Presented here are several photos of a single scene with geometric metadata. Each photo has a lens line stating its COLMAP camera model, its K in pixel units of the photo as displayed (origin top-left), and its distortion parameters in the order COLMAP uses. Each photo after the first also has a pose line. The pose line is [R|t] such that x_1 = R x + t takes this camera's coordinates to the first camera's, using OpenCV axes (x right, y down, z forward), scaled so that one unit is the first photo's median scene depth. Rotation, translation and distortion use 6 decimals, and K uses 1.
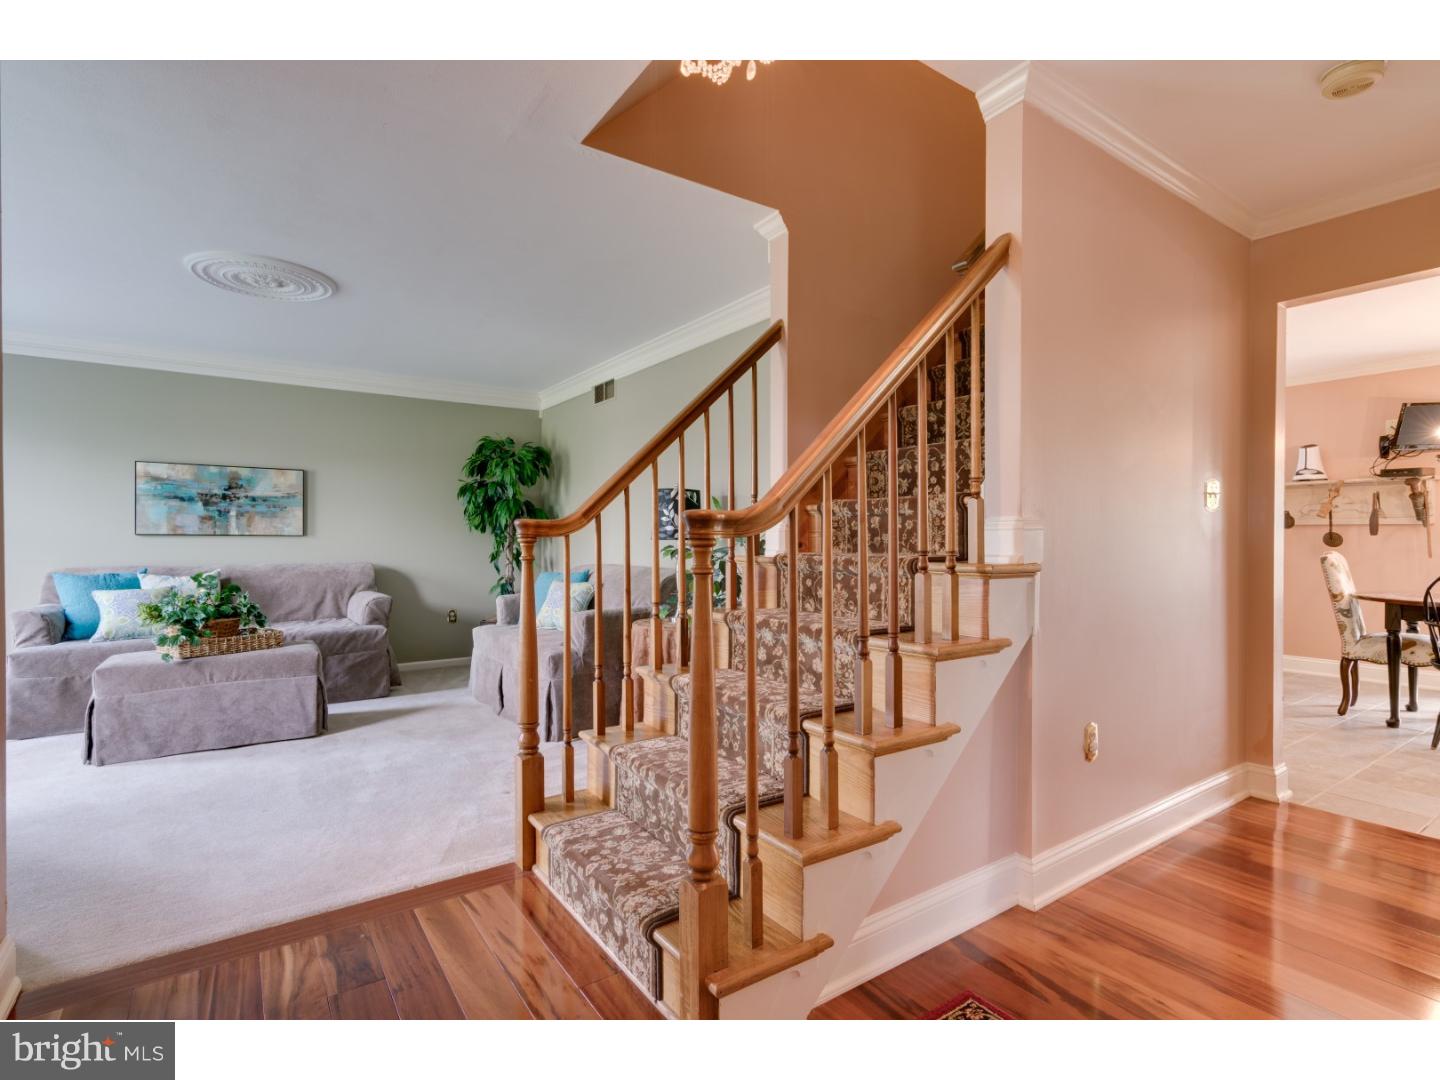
lens RADIAL K [[713.0, 0, 720.0], [0, 713.0, 540.0], [0, 0, 1]] dist [-0.000575, 0.000823]
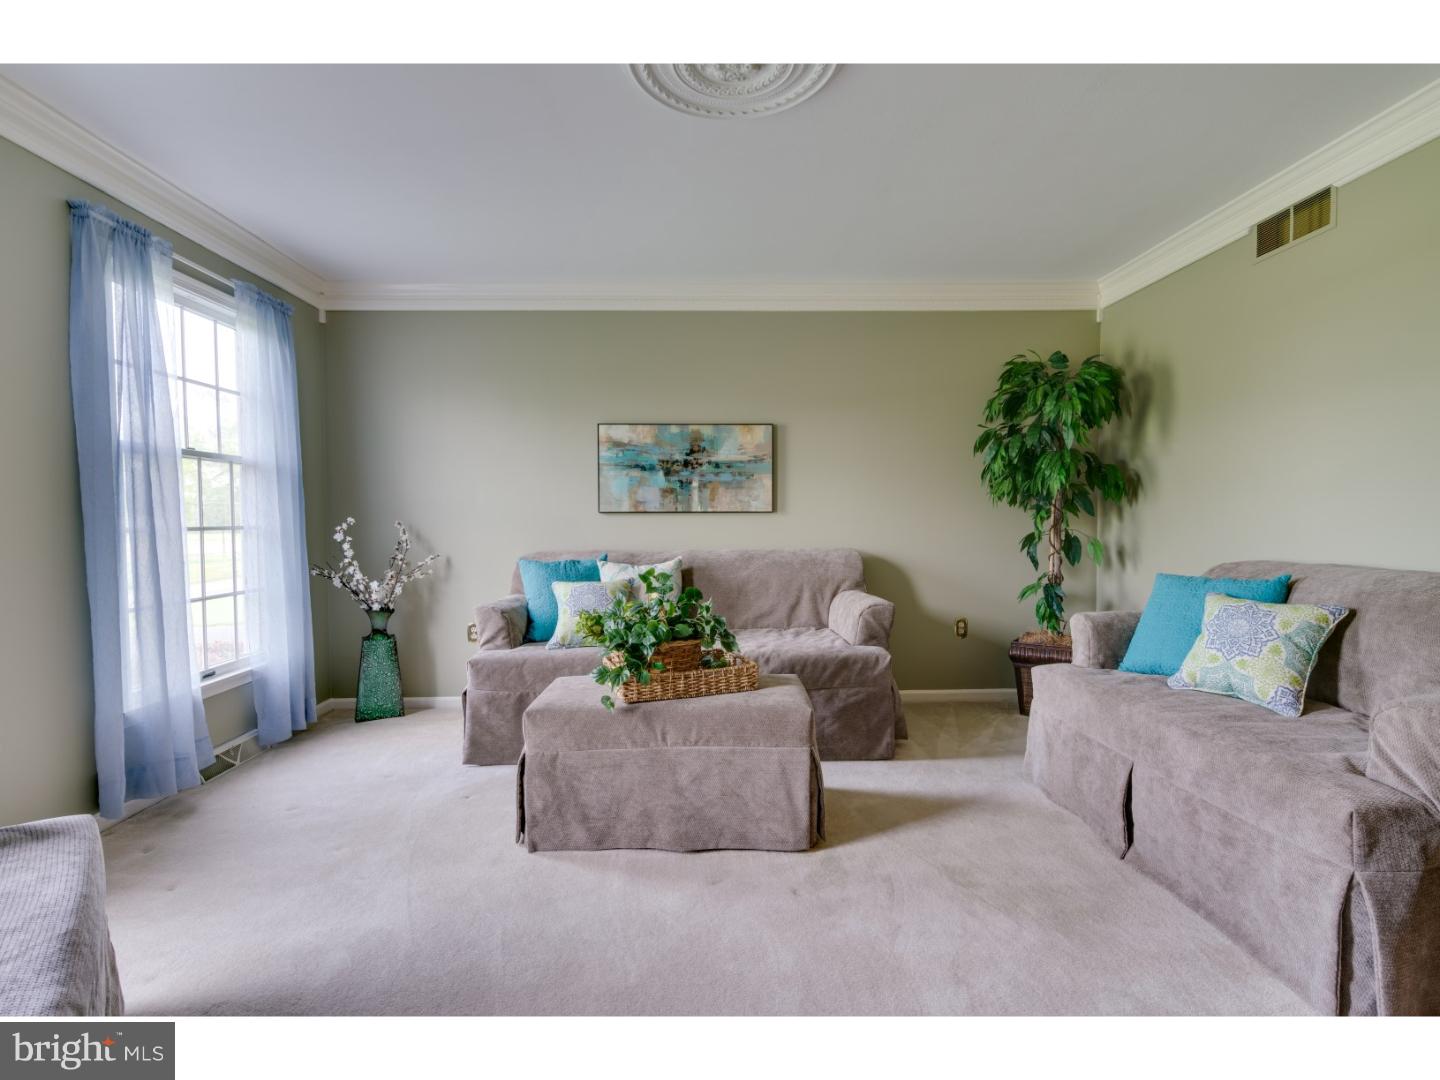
lens RADIAL K [[713.0, 0, 720.0], [0, 713.0, 540.0], [0, 0, 1]] dist [-0.000575, 0.000823]
pose [[0.839651, 0.012470, -0.542983, -0.254767], [0.006316, 0.999445, 0.032721, -0.001847], [0.543089, -0.030904, 0.839106, 0.386918]]
